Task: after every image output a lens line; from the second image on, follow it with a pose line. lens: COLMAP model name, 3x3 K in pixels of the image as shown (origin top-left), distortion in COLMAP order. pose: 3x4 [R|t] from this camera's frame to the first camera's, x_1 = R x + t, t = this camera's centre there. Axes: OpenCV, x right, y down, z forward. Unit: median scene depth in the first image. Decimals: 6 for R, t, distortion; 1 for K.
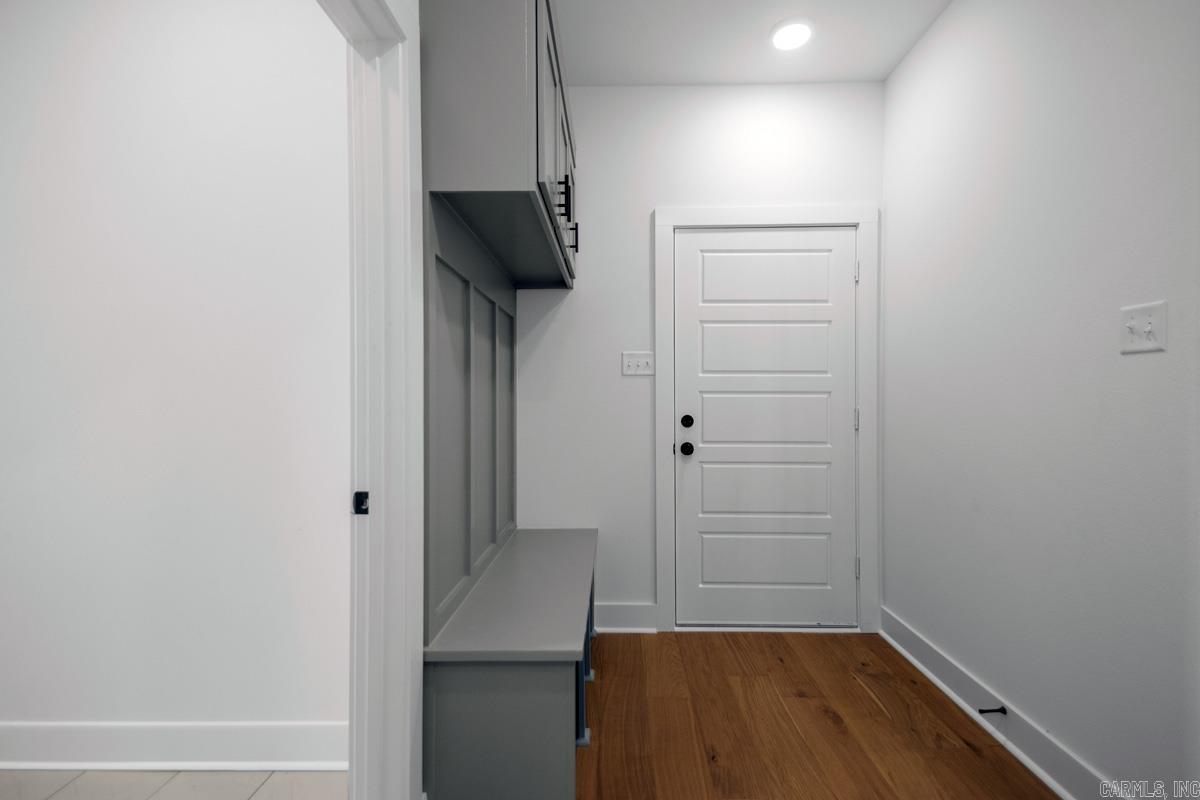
lens RADIAL K [[559.8, 0, 590.5], [0, 559.8, 400.5], [0, 0, 1]] dist [0.029457, -0.007320]
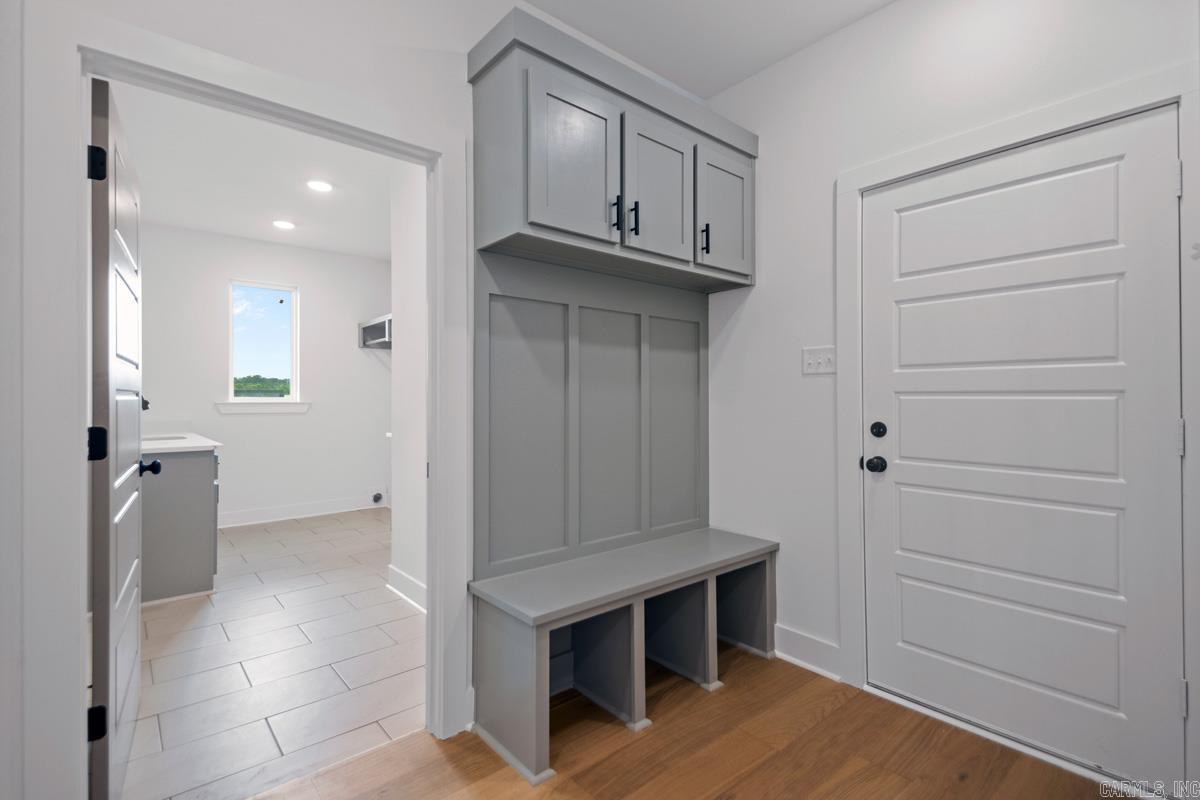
lens RADIAL K [[559.8, 0, 610.6], [0, 559.8, 395.7], [0, 0, 1]] dist [0.029457, -0.007320]
pose [[0.665893, -0.004859, -0.746032, 0.517671], [-0.005094, 0.999926, -0.011059, -0.000314], [0.746030, 0.011164, 0.665819, 0.183601]]
